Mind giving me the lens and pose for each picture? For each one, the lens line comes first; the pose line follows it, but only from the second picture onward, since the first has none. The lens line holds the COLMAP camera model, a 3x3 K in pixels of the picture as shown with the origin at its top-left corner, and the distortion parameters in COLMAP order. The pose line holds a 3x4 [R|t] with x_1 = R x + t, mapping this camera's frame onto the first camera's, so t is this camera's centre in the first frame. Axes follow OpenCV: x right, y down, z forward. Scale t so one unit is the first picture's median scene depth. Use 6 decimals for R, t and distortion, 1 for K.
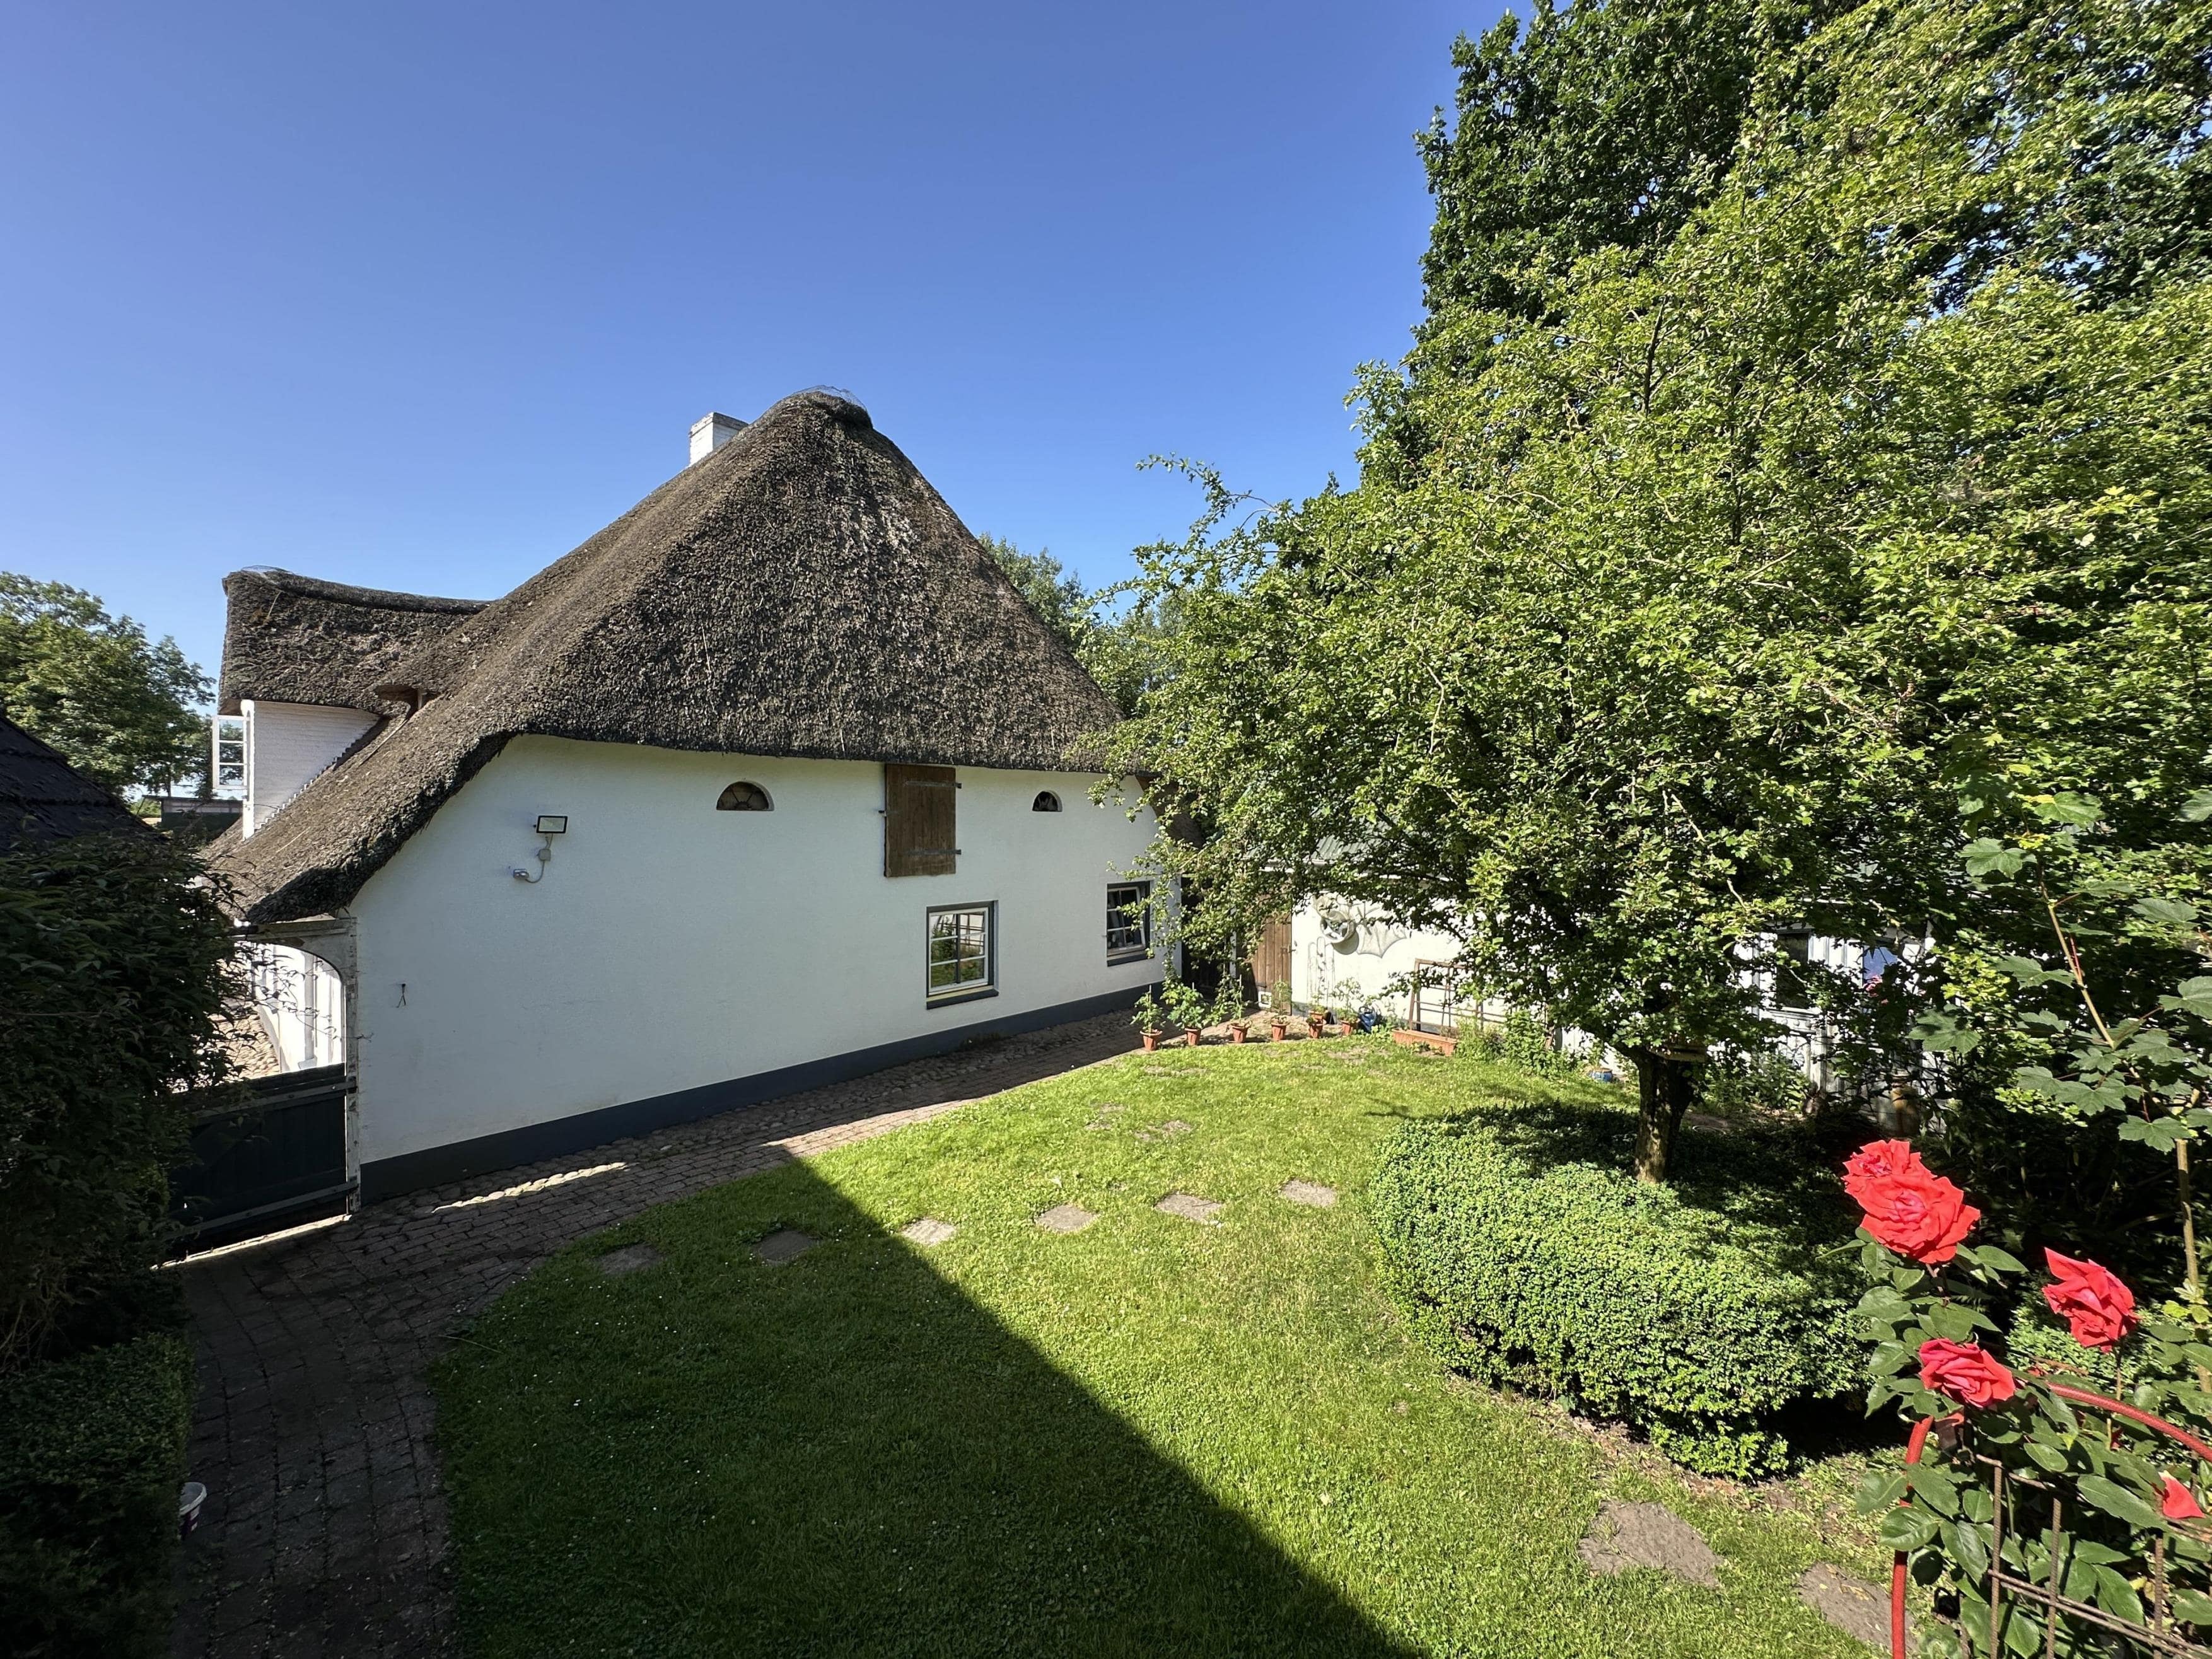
lens RADIAL K [[883.6, 0, 1105.8], [0, 883.6, 831.4], [0, 0, 1]] dist [-0.002562, 0.000485]
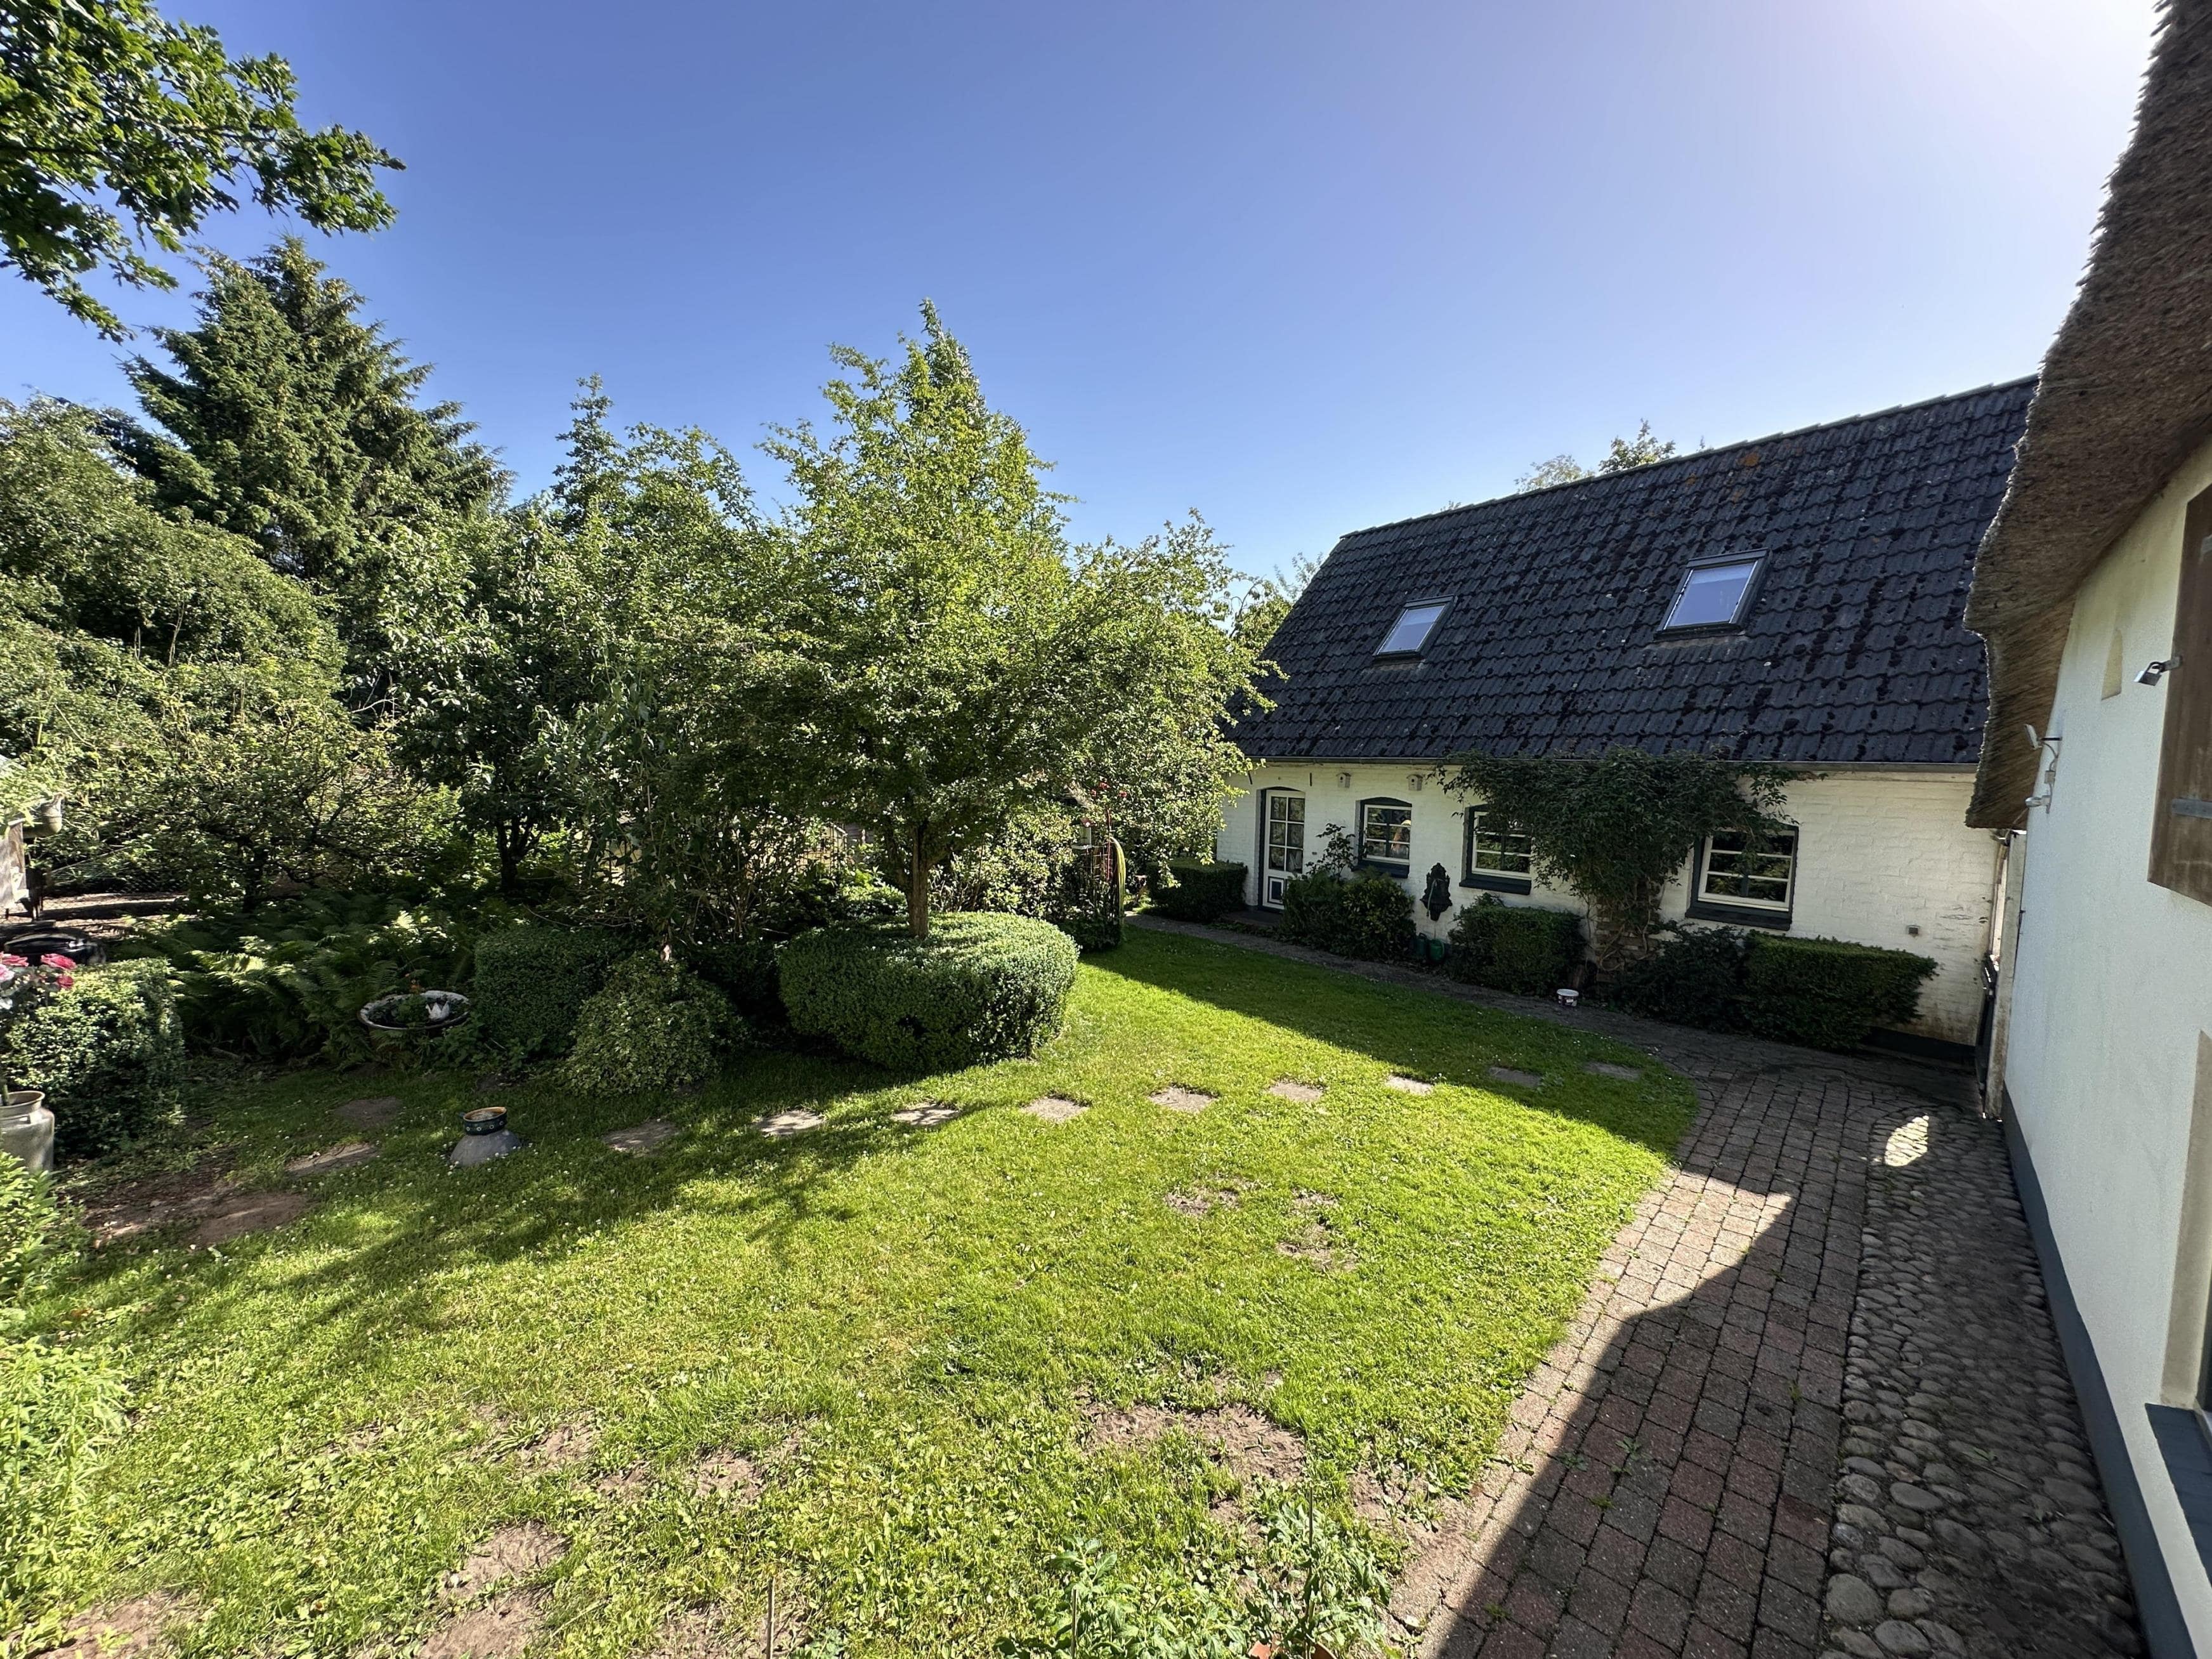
lens RADIAL K [[883.7, 0, 1106.3], [0, 883.7, 829.4], [0, 0, 1]] dist [-0.002562, 0.000485]
pose [[-0.998668, -0.023286, 0.046044, 0.108877], [-0.019426, 0.996396, 0.082573, 0.019325], [-0.047800, 0.081569, -0.995521, 1.502629]]
